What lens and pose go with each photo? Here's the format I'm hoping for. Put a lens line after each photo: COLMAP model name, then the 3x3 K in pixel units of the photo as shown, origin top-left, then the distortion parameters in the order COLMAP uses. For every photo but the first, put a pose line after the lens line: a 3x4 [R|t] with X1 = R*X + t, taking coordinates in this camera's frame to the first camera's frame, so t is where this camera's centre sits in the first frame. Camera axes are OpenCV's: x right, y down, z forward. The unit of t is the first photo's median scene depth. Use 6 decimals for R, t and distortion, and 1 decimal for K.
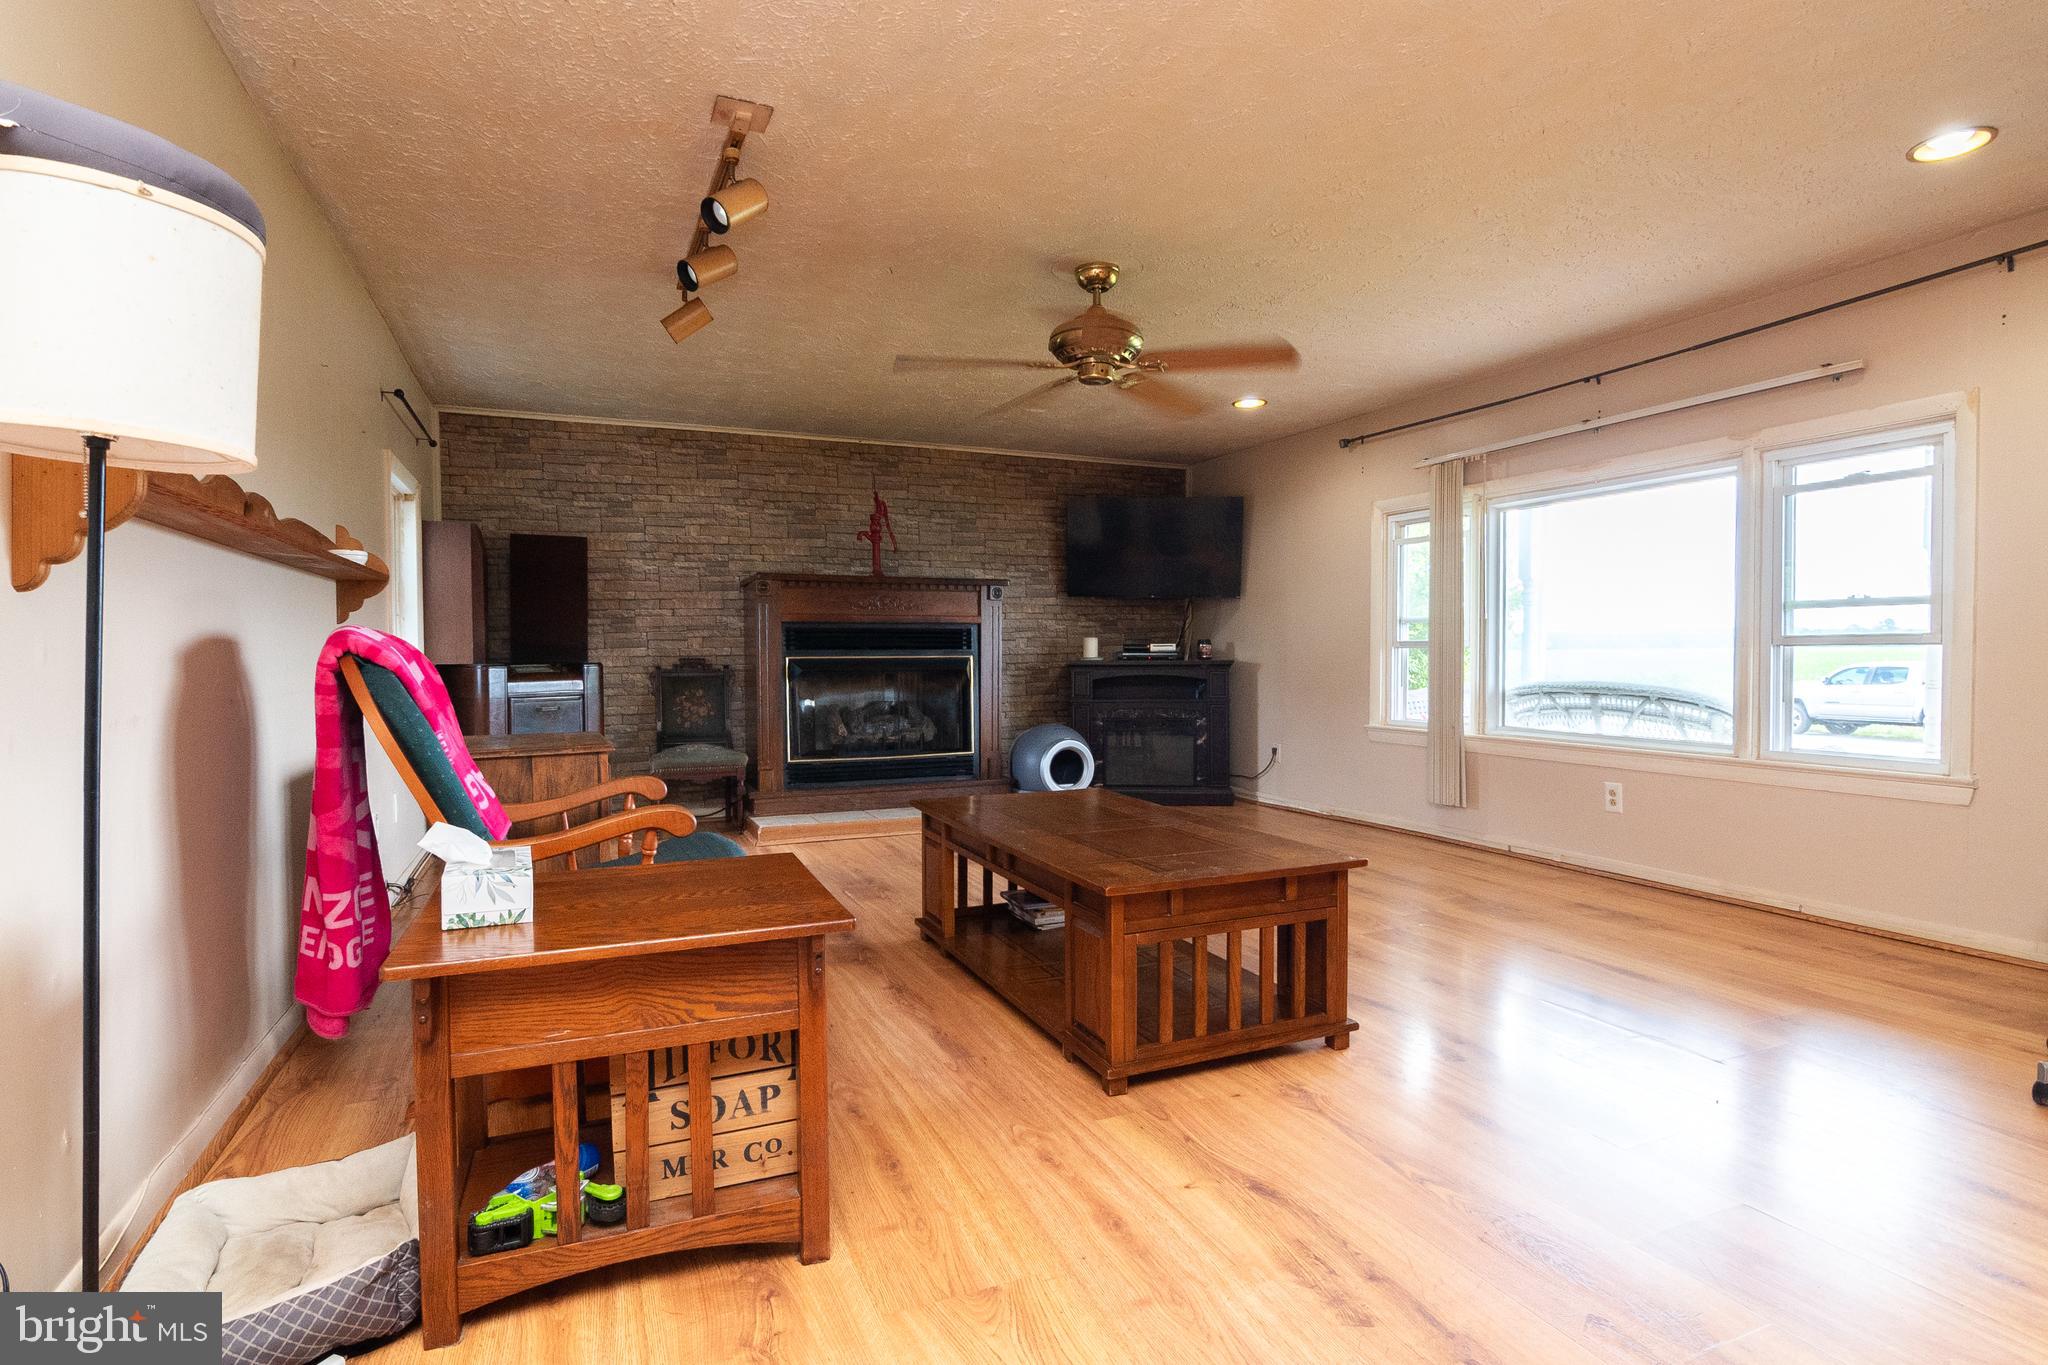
lens RADIAL K [[1024.5, 0, 1037.1], [0, 1024.5, 678.9], [0, 0, 1]] dist [-0.019110, -0.002331]
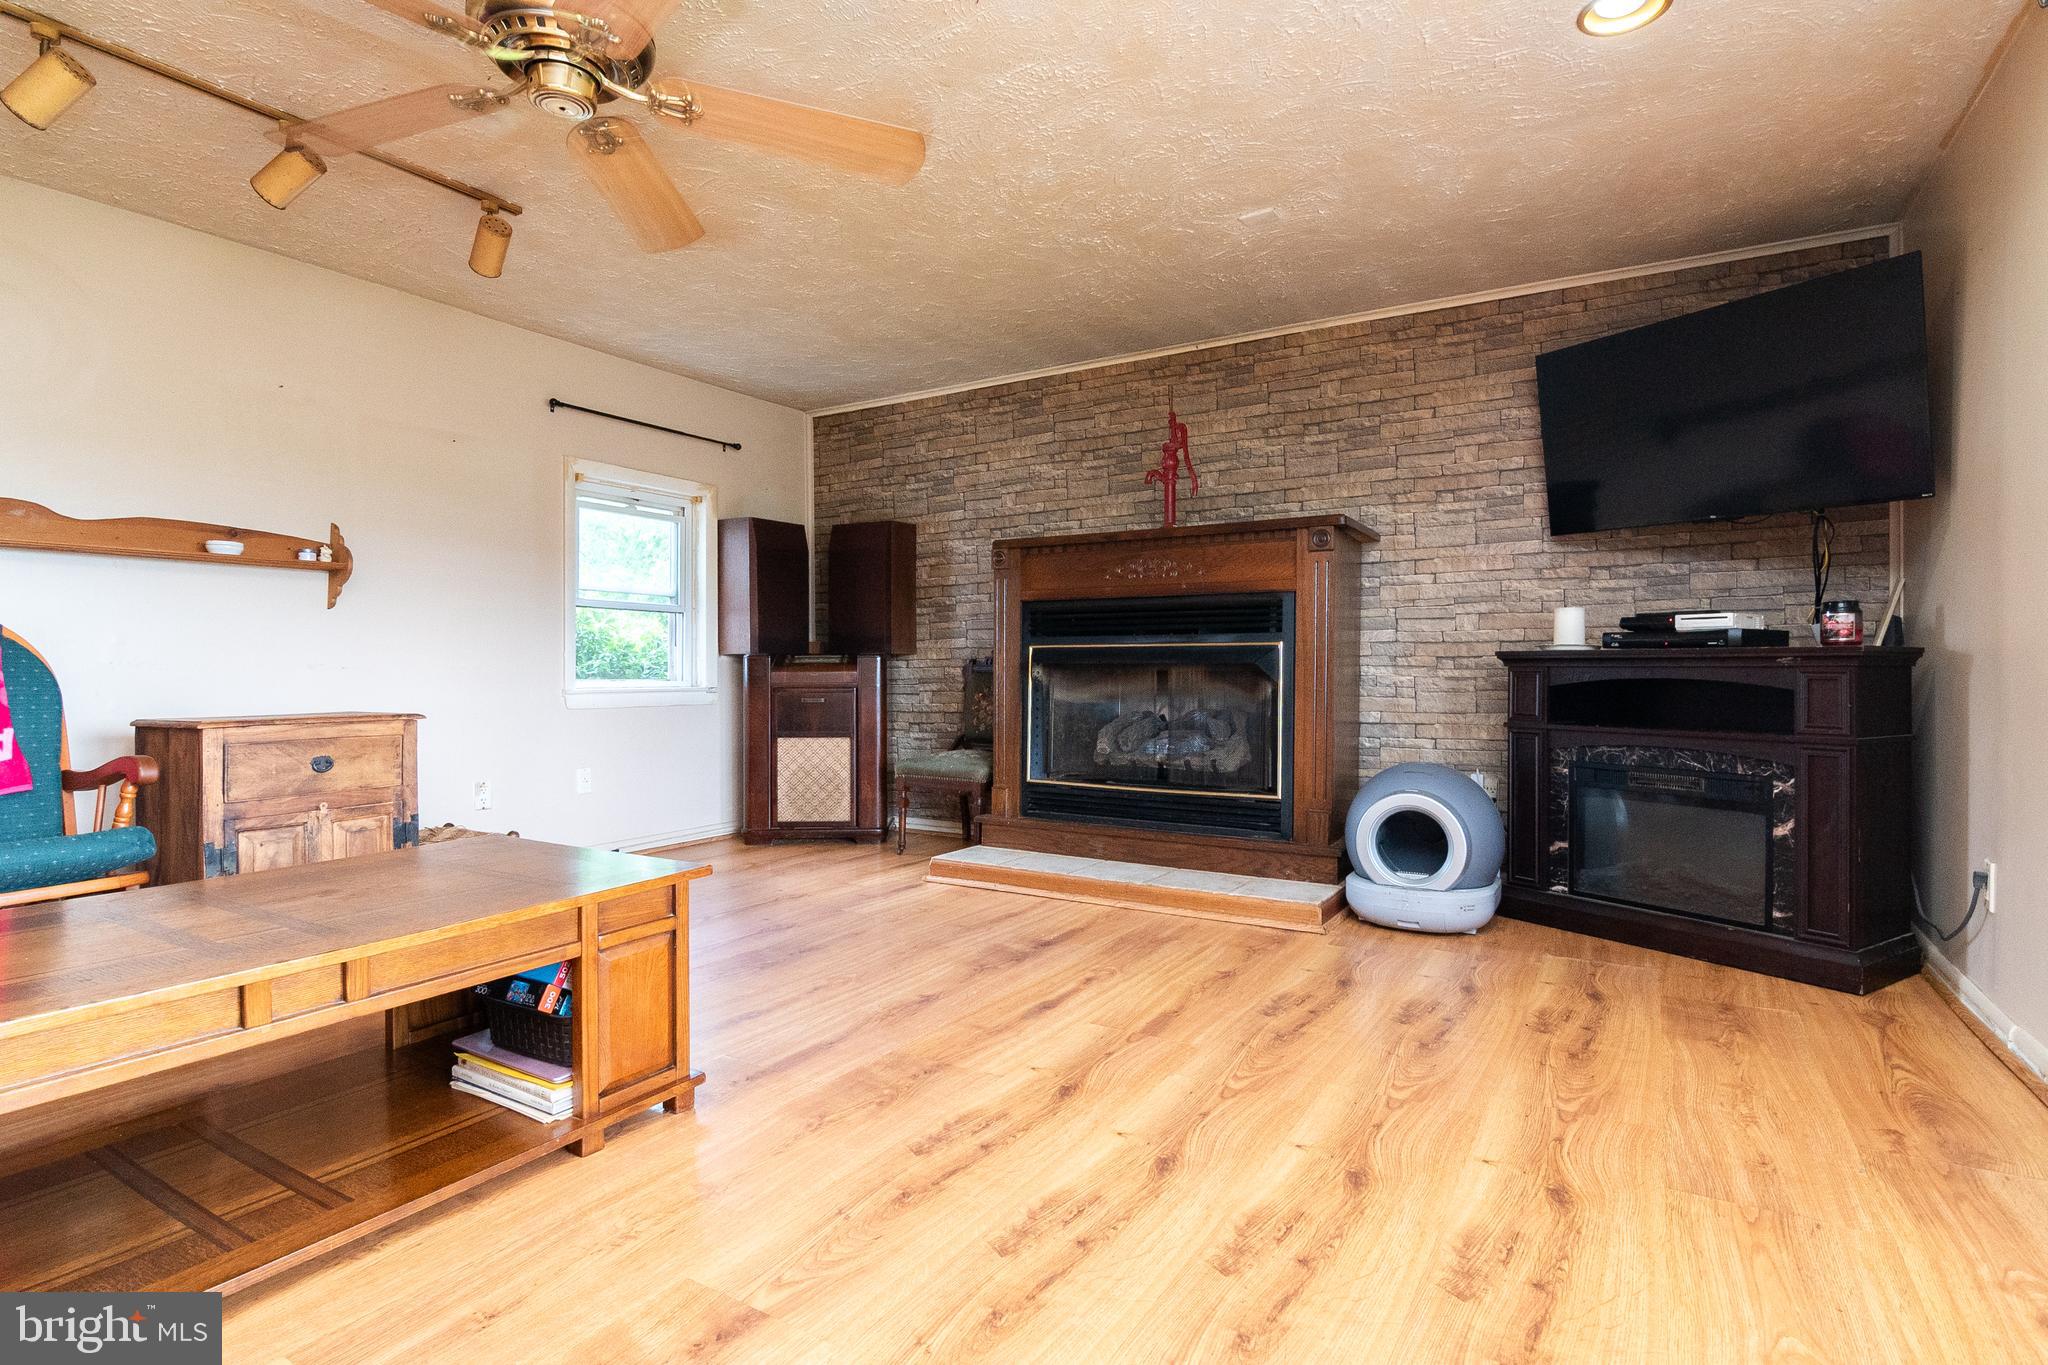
lens RADIAL K [[1024.5, 0, 1032.9], [0, 1024.5, 670.4], [0, 0, 1]] dist [-0.019110, -0.002331]
pose [[0.557174, 0.009897, -0.830337, 0.389071], [-0.018289, 0.999833, -0.000355, -0.003021], [0.830194, 0.015384, 0.557262, 0.546379]]
